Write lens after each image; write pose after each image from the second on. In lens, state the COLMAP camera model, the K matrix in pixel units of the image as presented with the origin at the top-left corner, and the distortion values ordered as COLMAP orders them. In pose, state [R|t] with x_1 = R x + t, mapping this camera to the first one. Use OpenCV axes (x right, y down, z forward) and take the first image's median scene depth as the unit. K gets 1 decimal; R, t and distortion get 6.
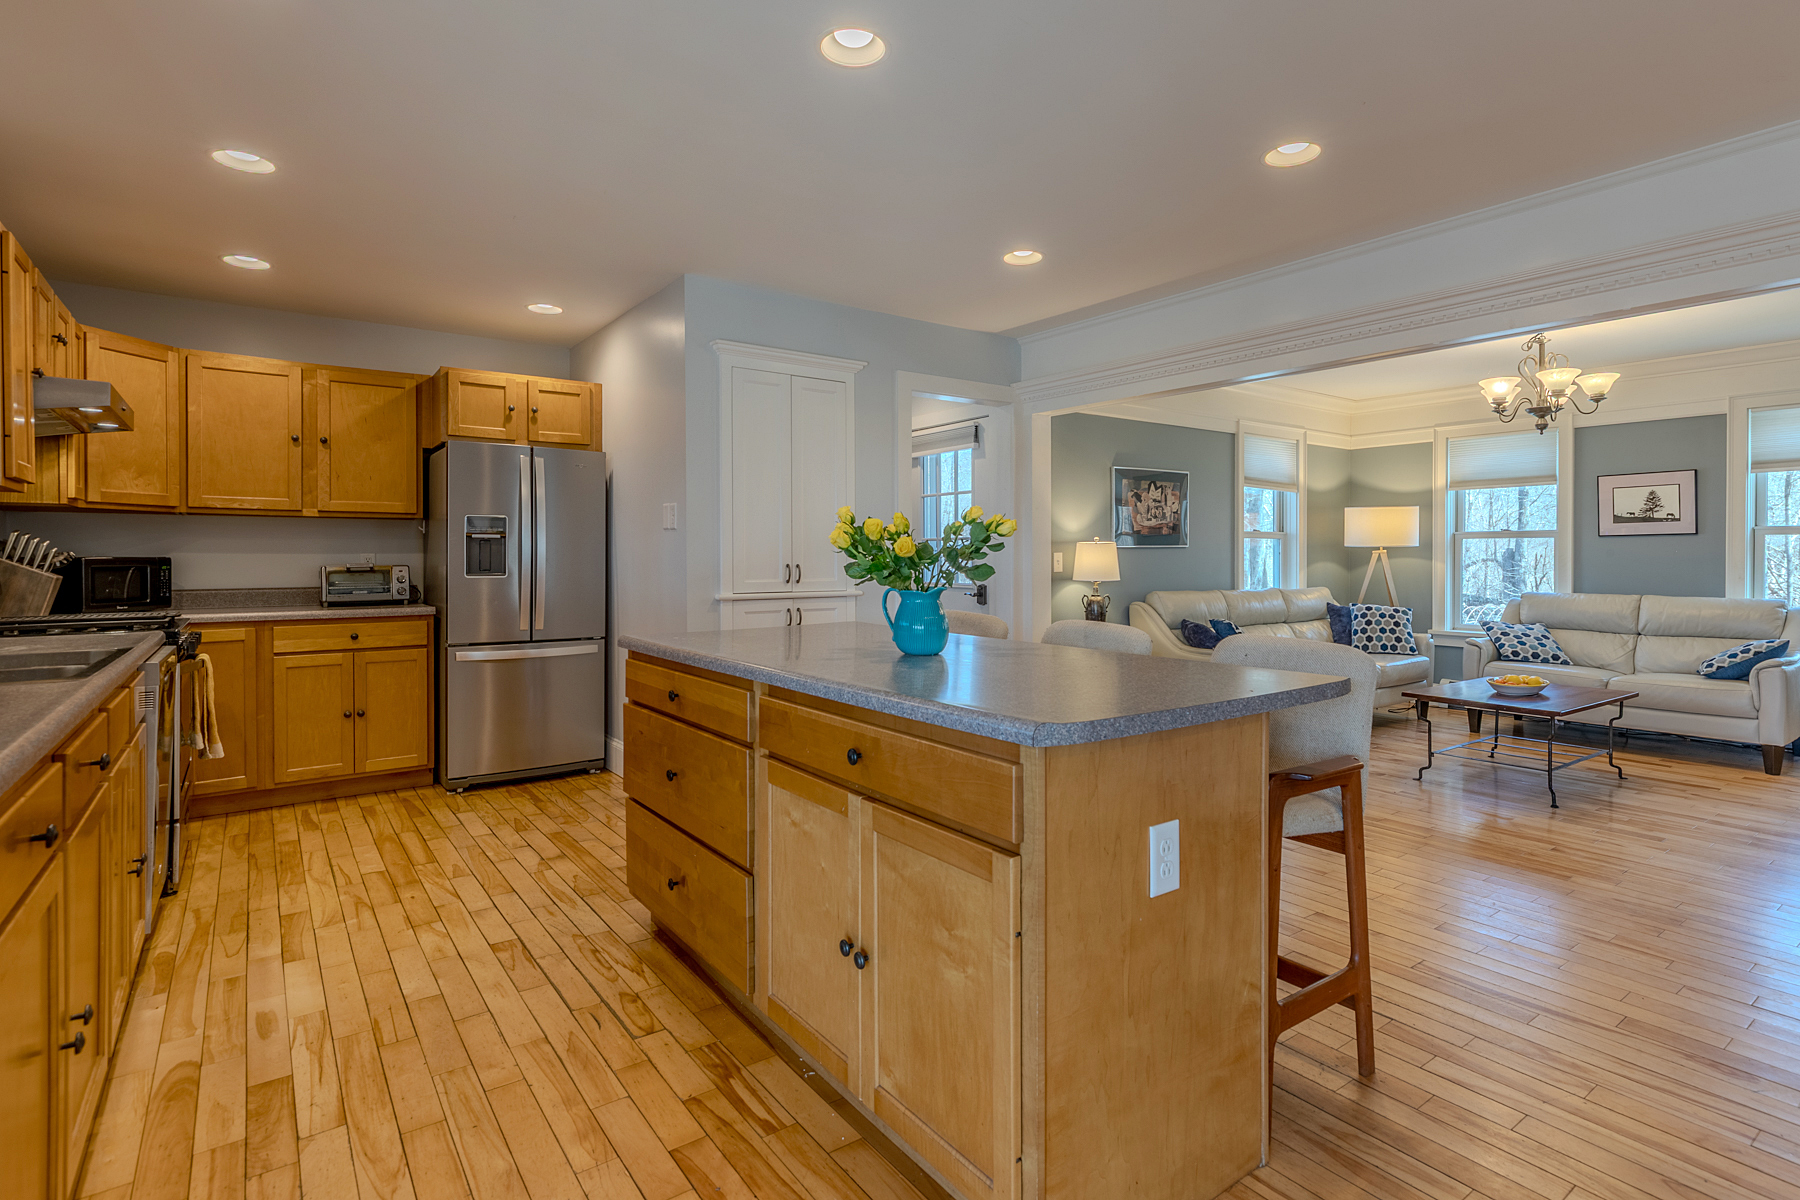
lens RADIAL K [[896.4, 0, 914.7], [0, 896.4, 558.7], [0, 0, 1]] dist [0.015256, -0.006091]
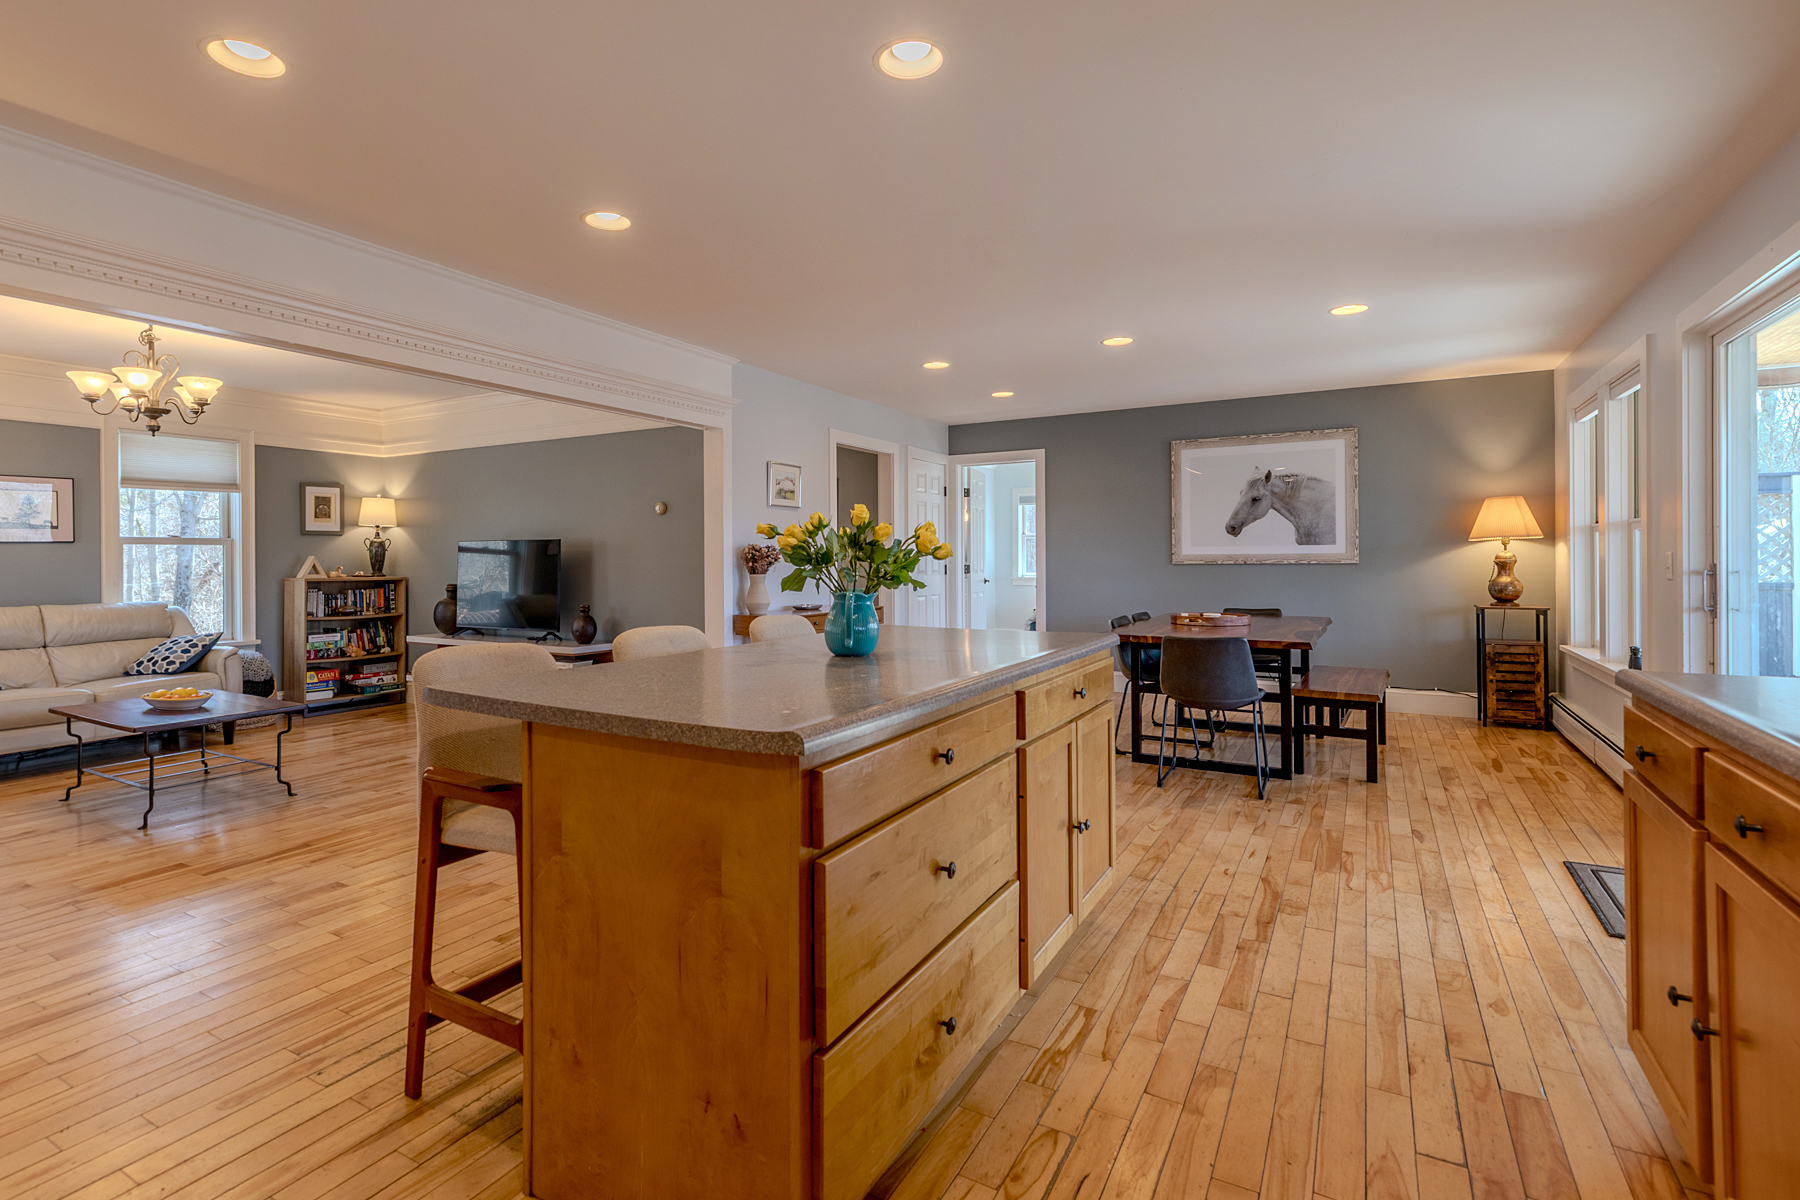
lens RADIAL K [[871.2, 0, 844.7], [0, 871.2, 552.8], [0, 0, 1]] dist [0.014149, 0.004256]
pose [[-0.382148, 0.007508, 0.924071, -0.452178], [0.010002, 0.999942, -0.003988, -0.003487], [-0.924047, 0.007718, -0.382201, 0.689450]]
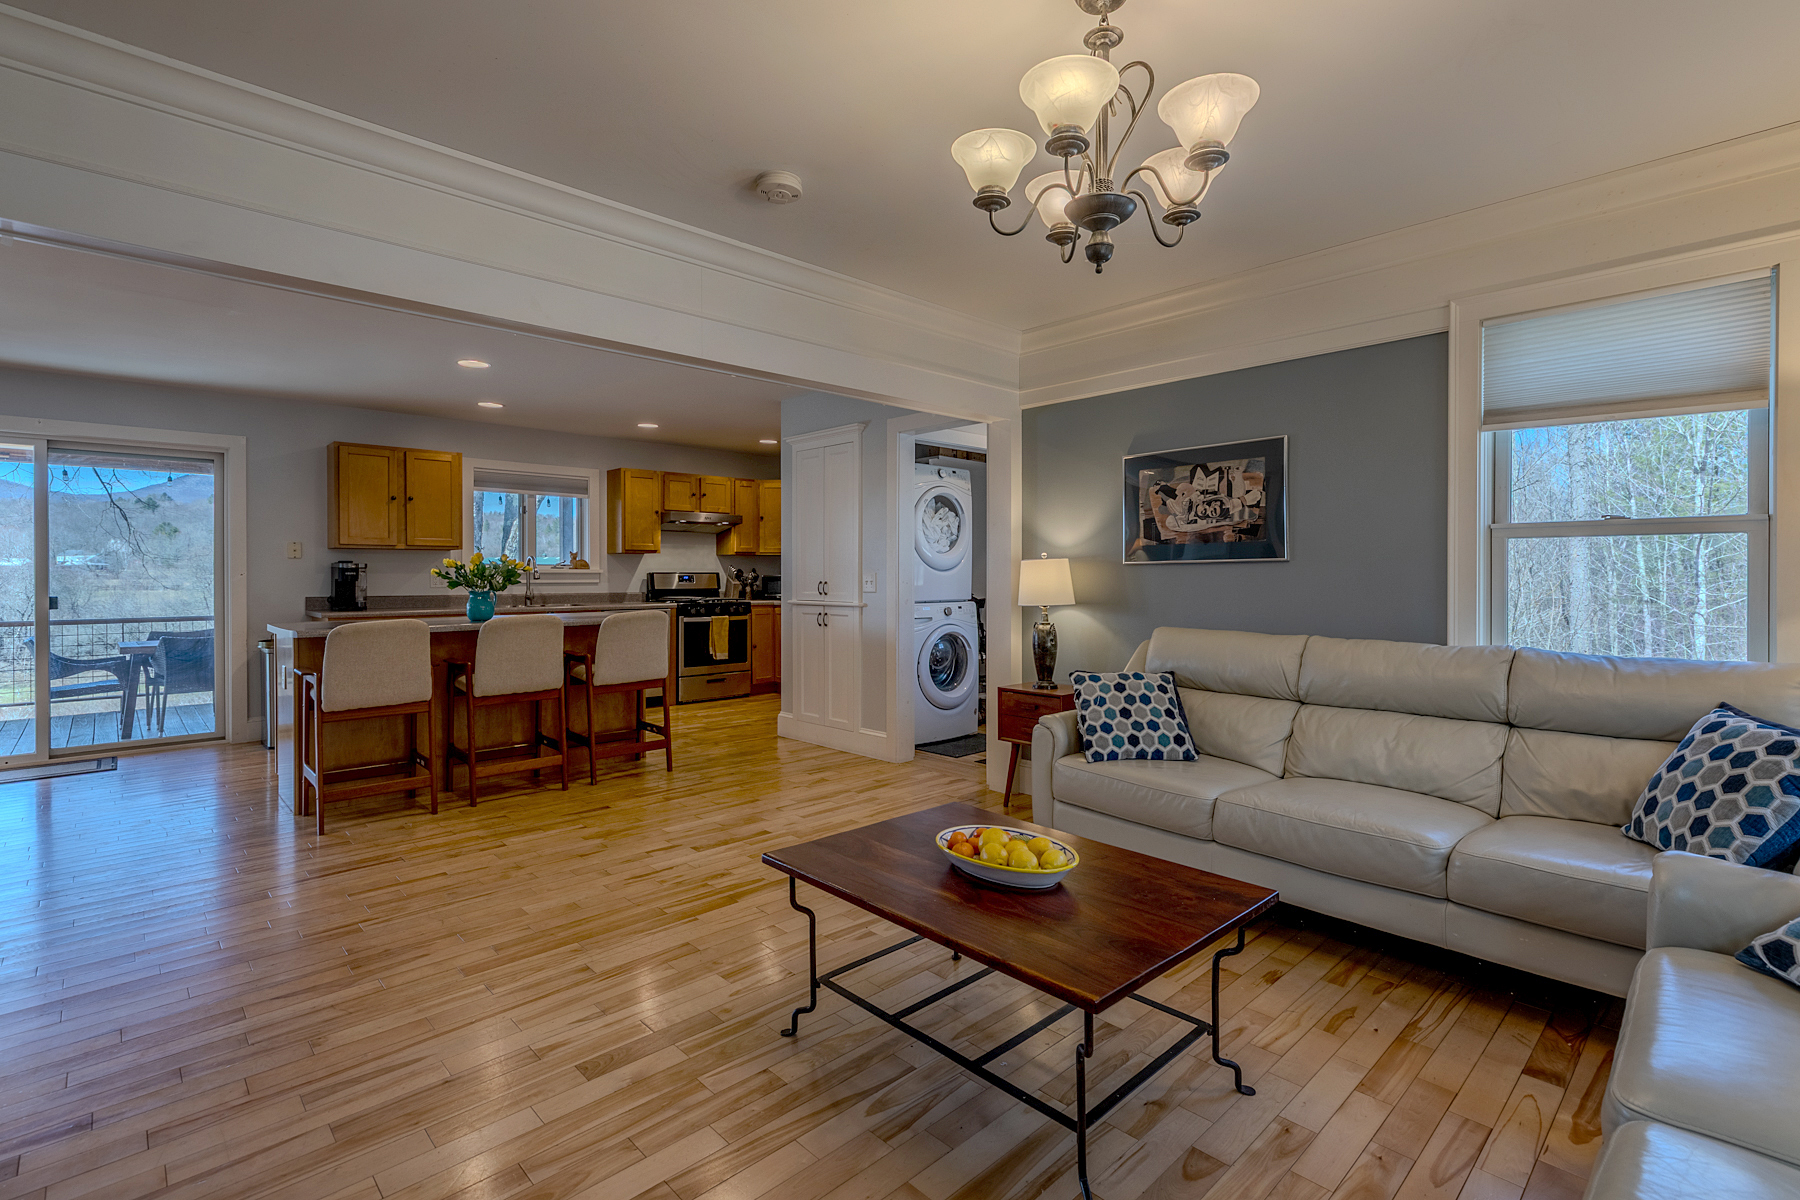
lens RADIAL K [[819.3, 0, 905.4], [0, 819.3, 583.7], [0, 0, 1]] dist [0.015234, -0.001884]
pose [[0.134005, 0.011747, -0.990911, 1.068575], [-0.001417, 0.999931, 0.011662, -0.004639], [0.990980, -0.000159, 0.134012, 0.880262]]
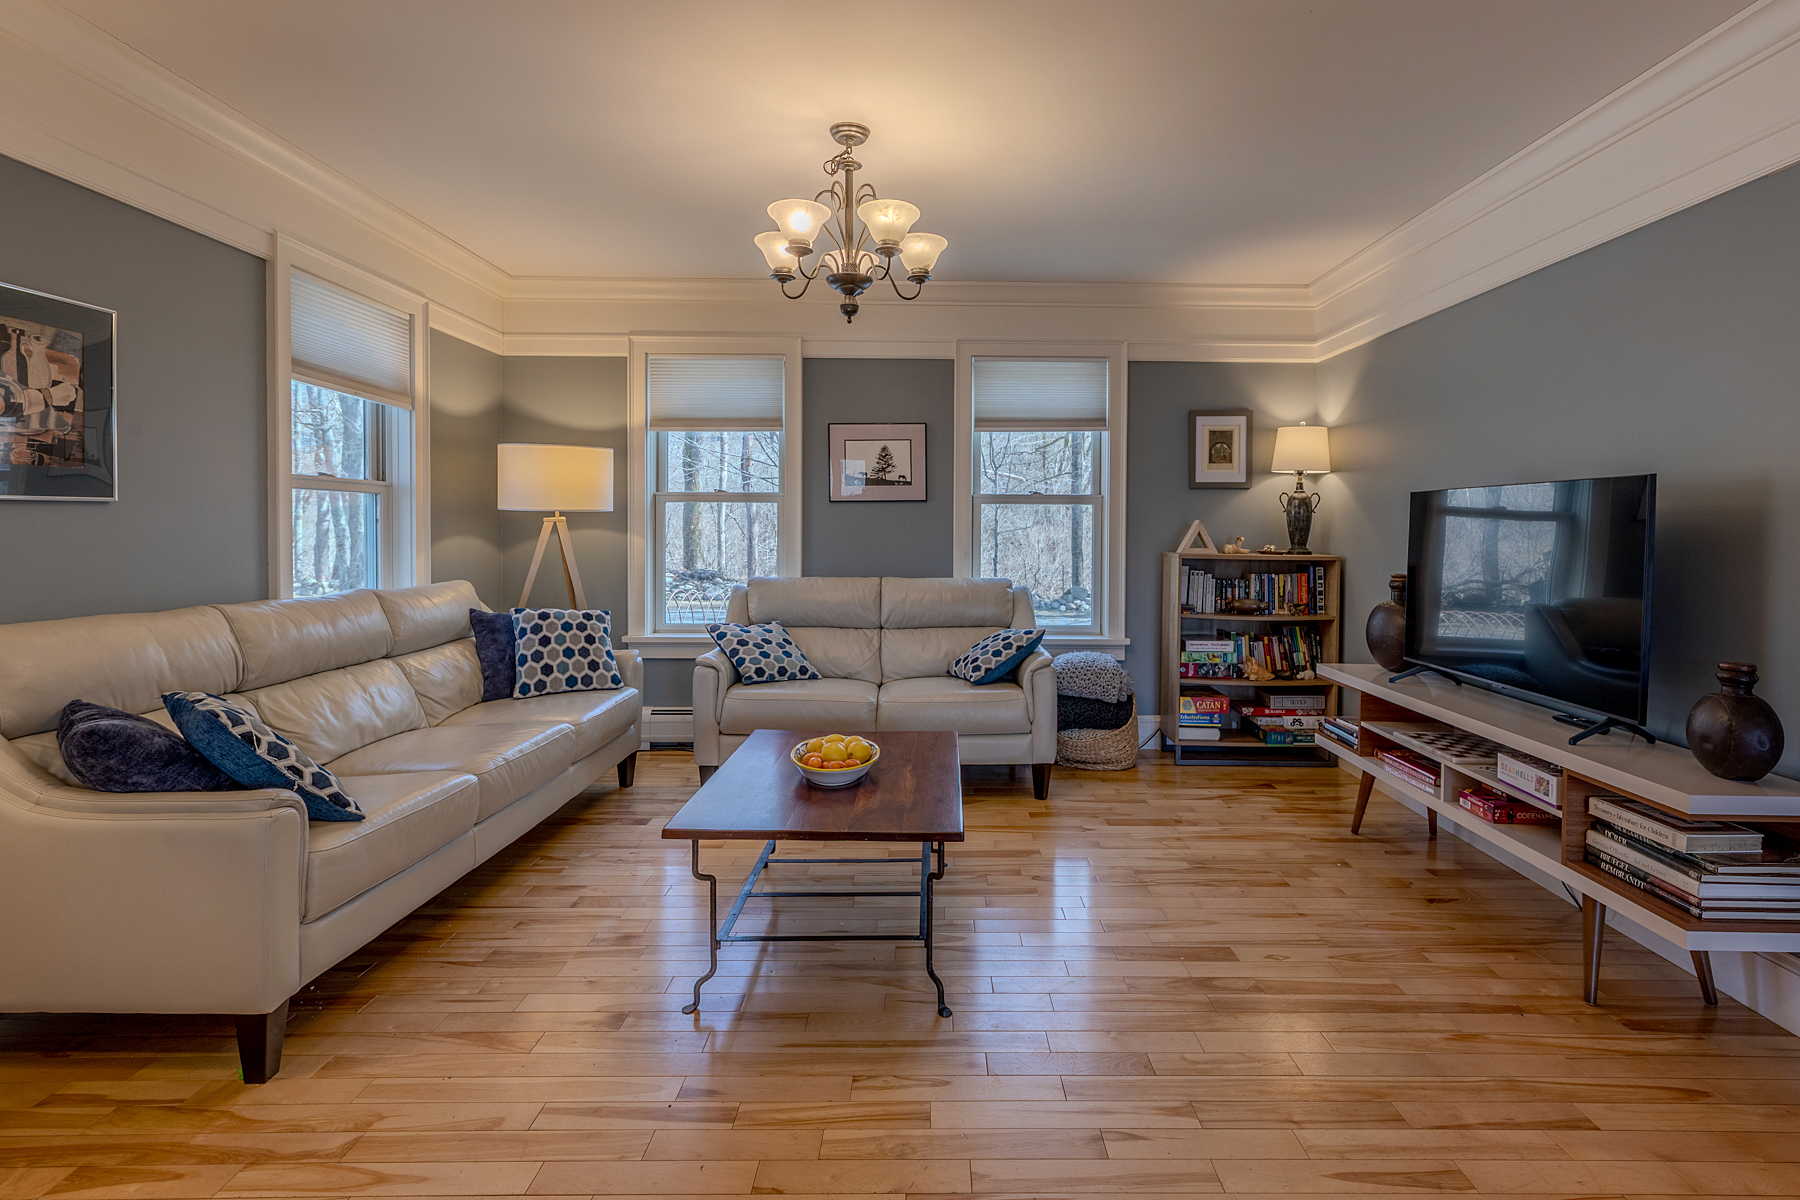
lens RADIAL K [[871.2, 0, 930.5], [0, 871.2, 540.0], [0, 0, 1]] dist [0.014149, 0.004256]
pose [[0.592132, -0.008199, 0.805799, 0.264240], [-0.002404, 0.999926, 0.011940, -0.001722], [-0.805837, -0.009008, 0.592069, 0.621889]]
